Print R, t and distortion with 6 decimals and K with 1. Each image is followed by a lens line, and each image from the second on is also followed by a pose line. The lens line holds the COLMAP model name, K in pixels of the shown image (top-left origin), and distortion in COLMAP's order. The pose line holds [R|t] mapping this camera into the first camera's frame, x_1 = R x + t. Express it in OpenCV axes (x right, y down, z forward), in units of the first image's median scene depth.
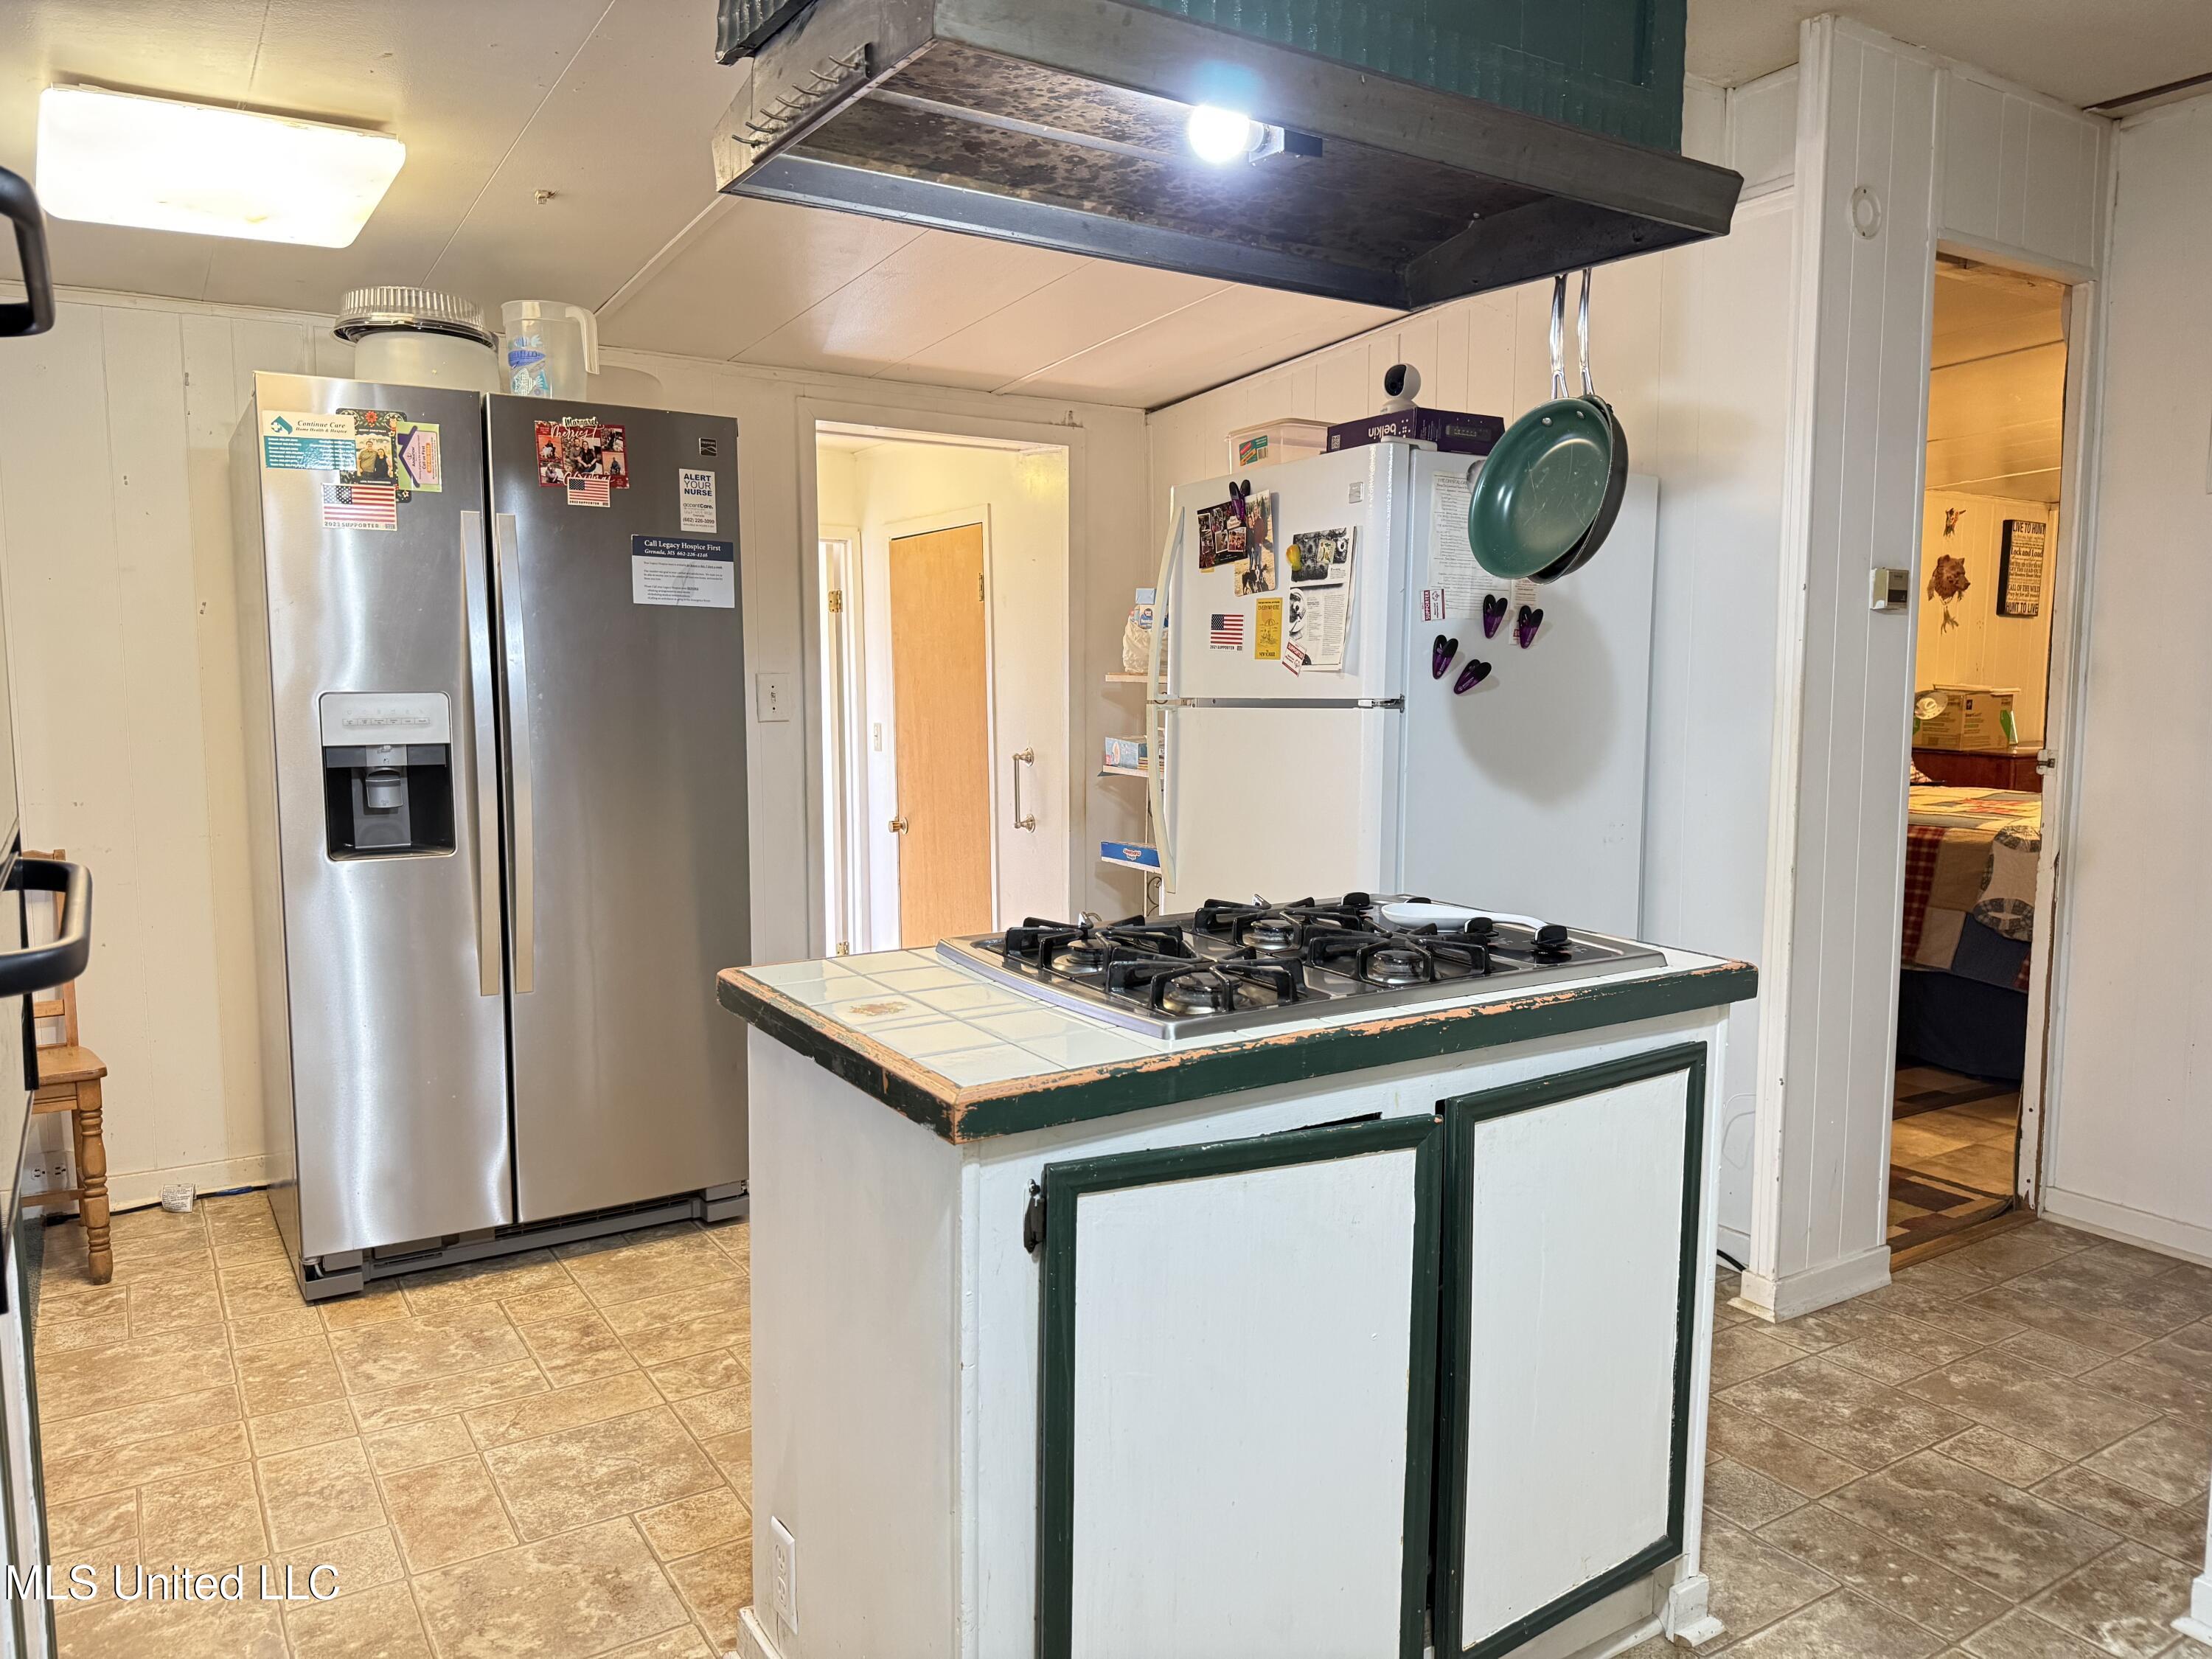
lens RADIAL K [[1546.1, 0, 1109.8], [0, 1546.1, 841.0], [0, 0, 1]] dist [0.054506, -0.063326]
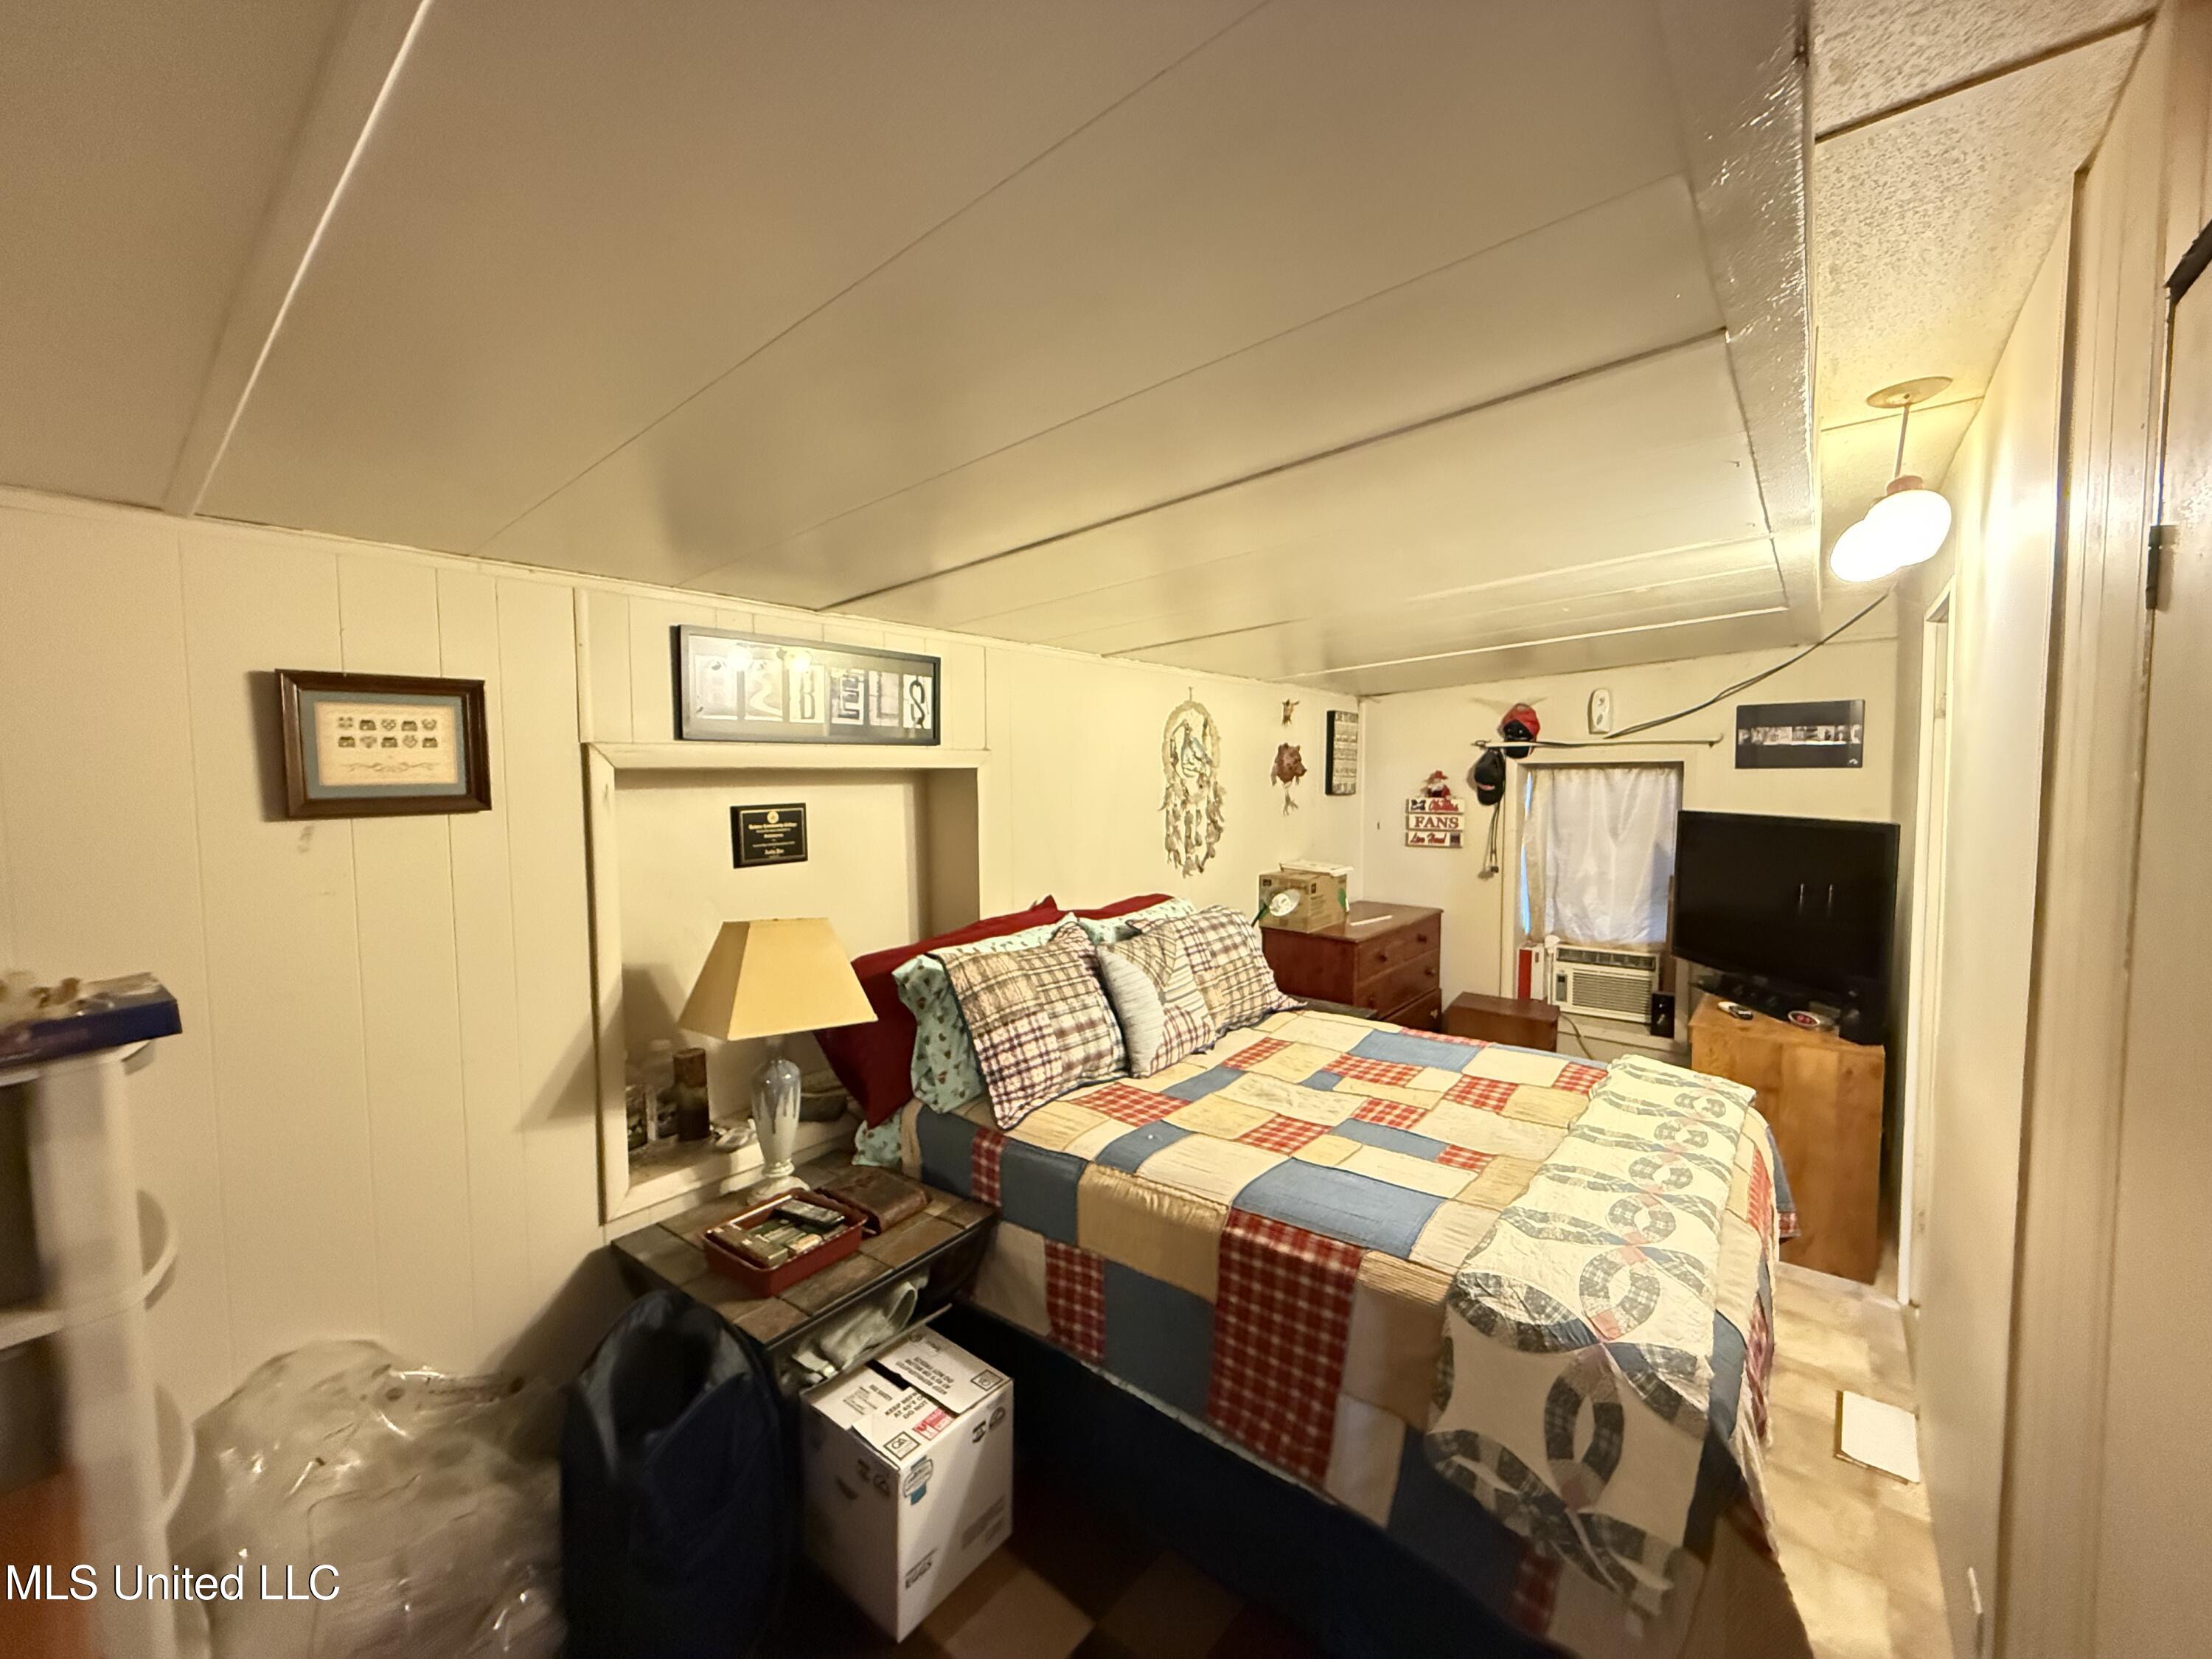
lens RADIAL K [[877.2, 0, 1100.2], [0, 877.2, 831.0], [0, 0, 1]] dist [0.001727, -0.000229]
pose [[0.951796, -0.028431, 0.305413, 0.233644], [0.043458, 0.998150, -0.042514, -0.104006], [-0.303639, 0.053737, 0.951271, 0.477631]]
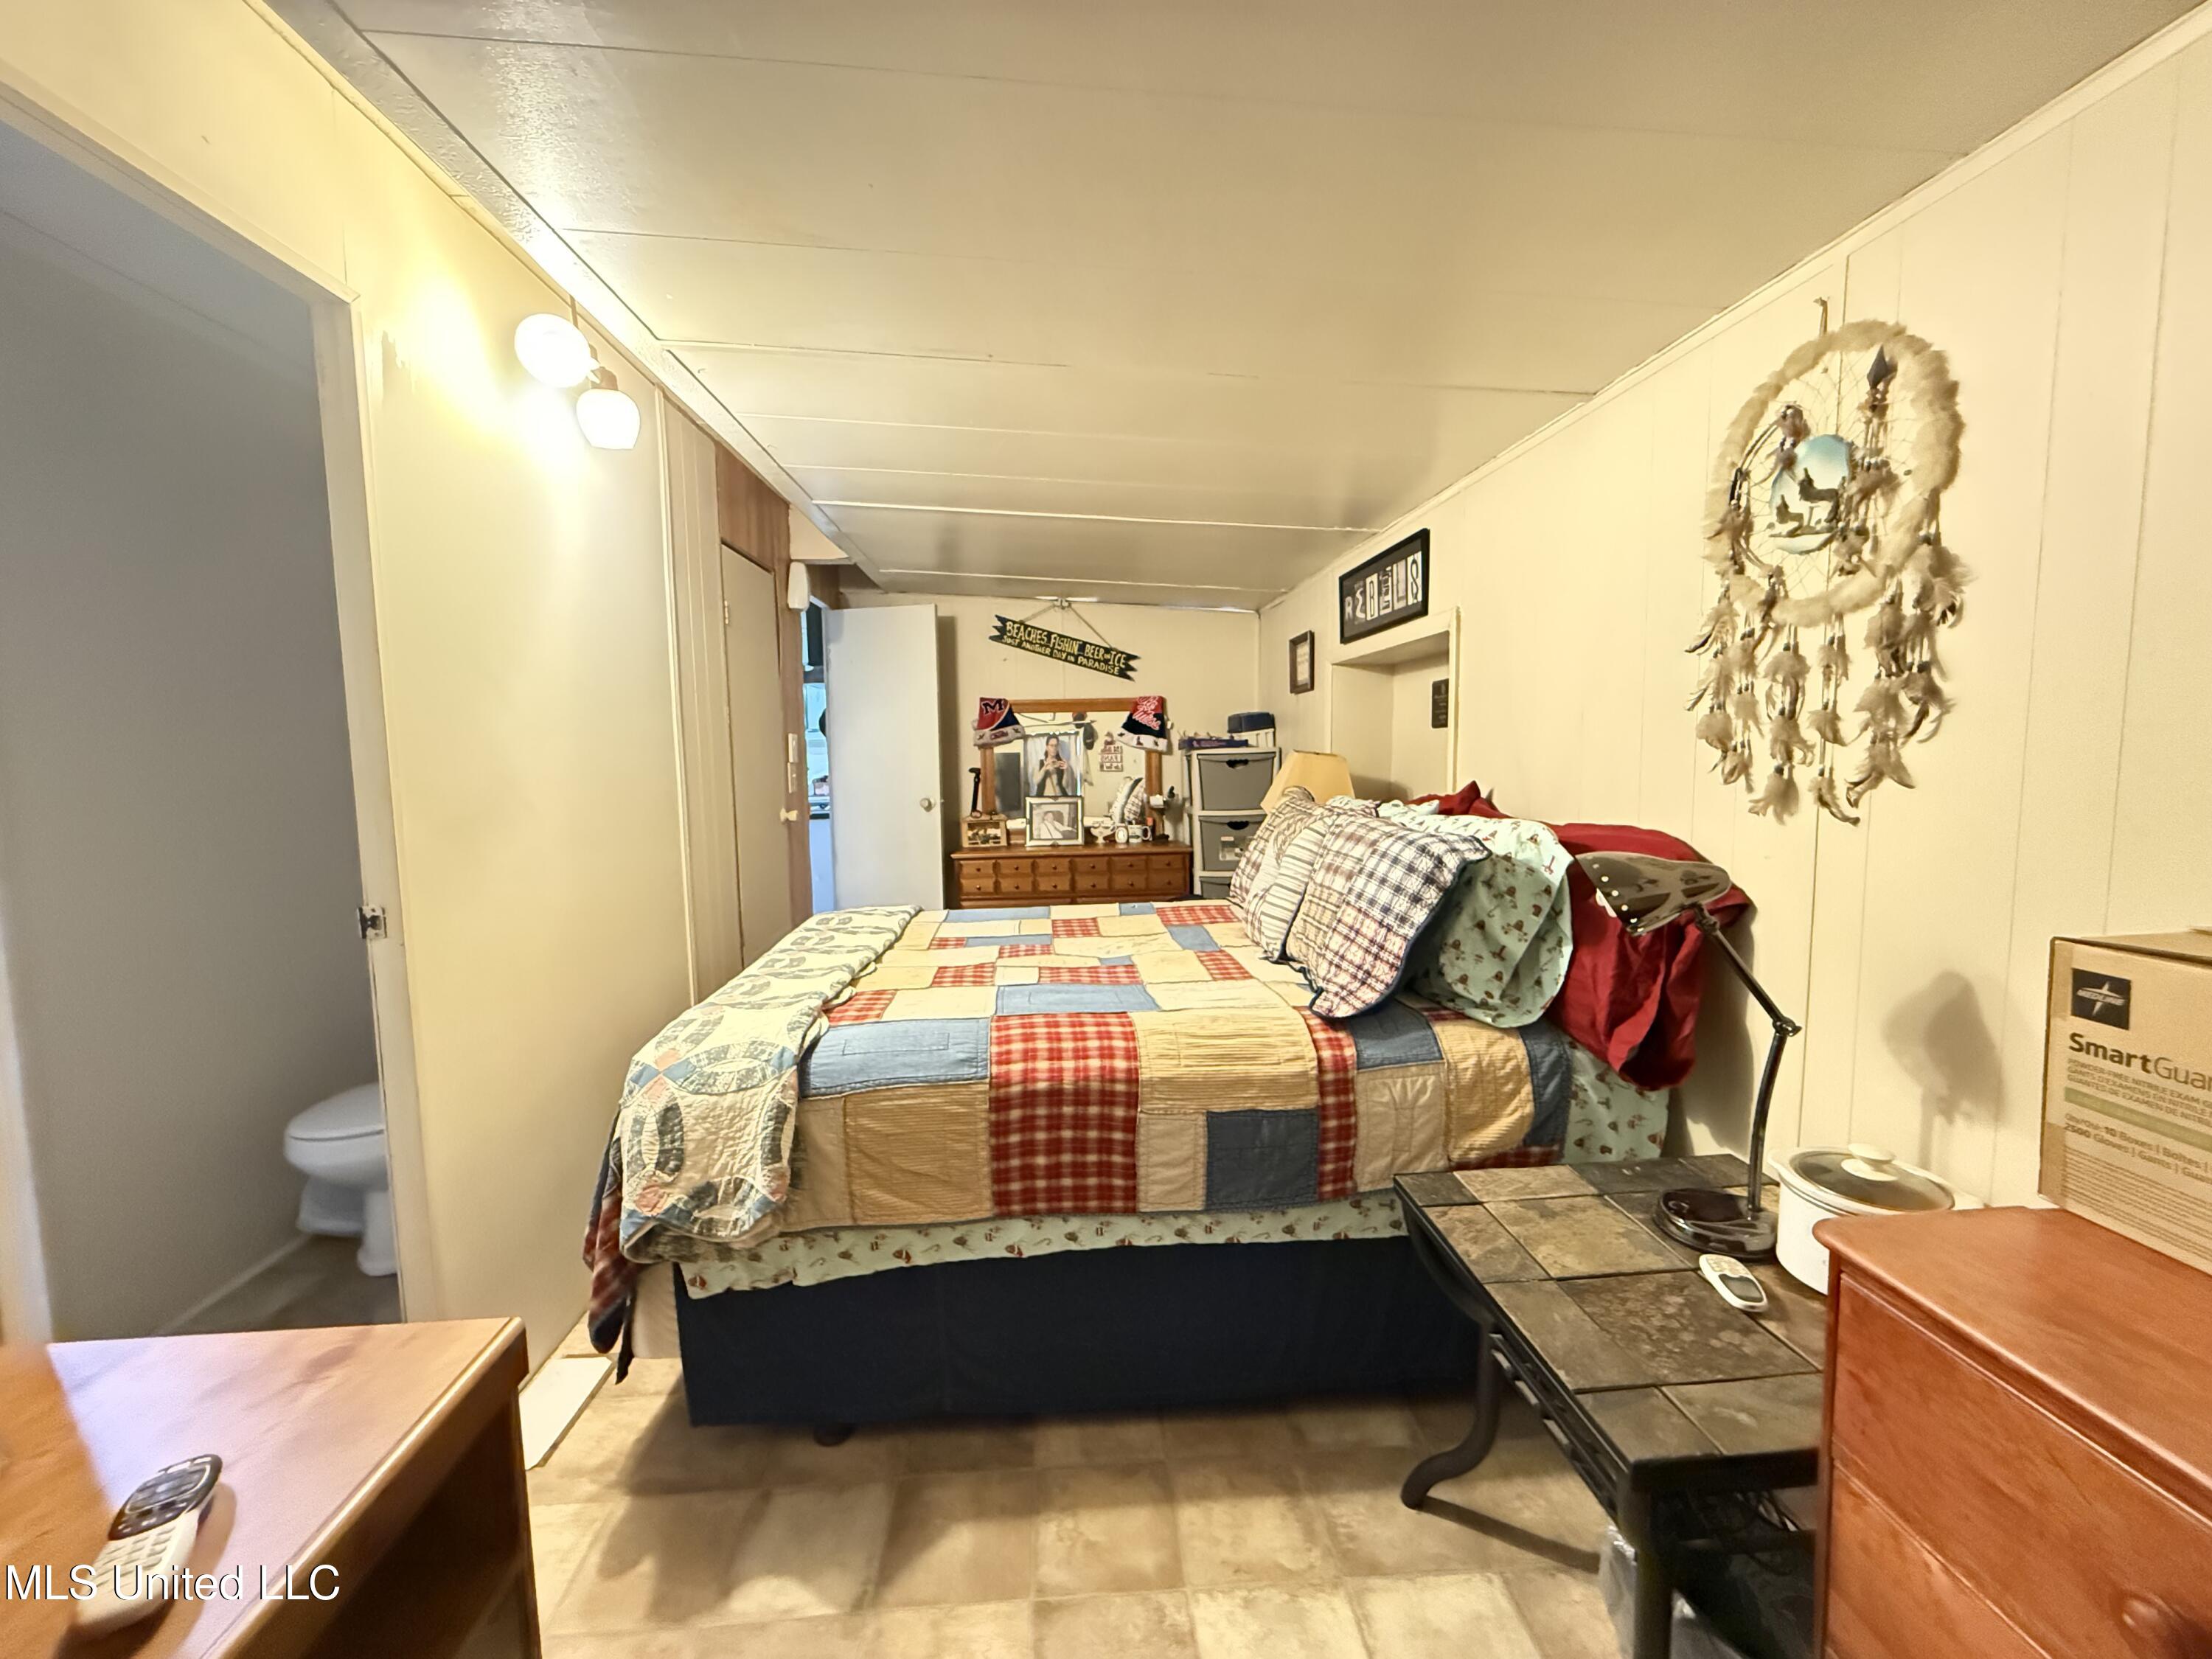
lens RADIAL K [[877.2, 0, 1112.9], [0, 877.2, 822.7], [0, 0, 1]] dist [0.001727, -0.000229]
pose [[-0.477329, 0.084089, -0.874692, 0.708606], [-0.082850, 0.986670, 0.140066, -0.111842], [0.874810, 0.139326, -0.463999, 0.936528]]
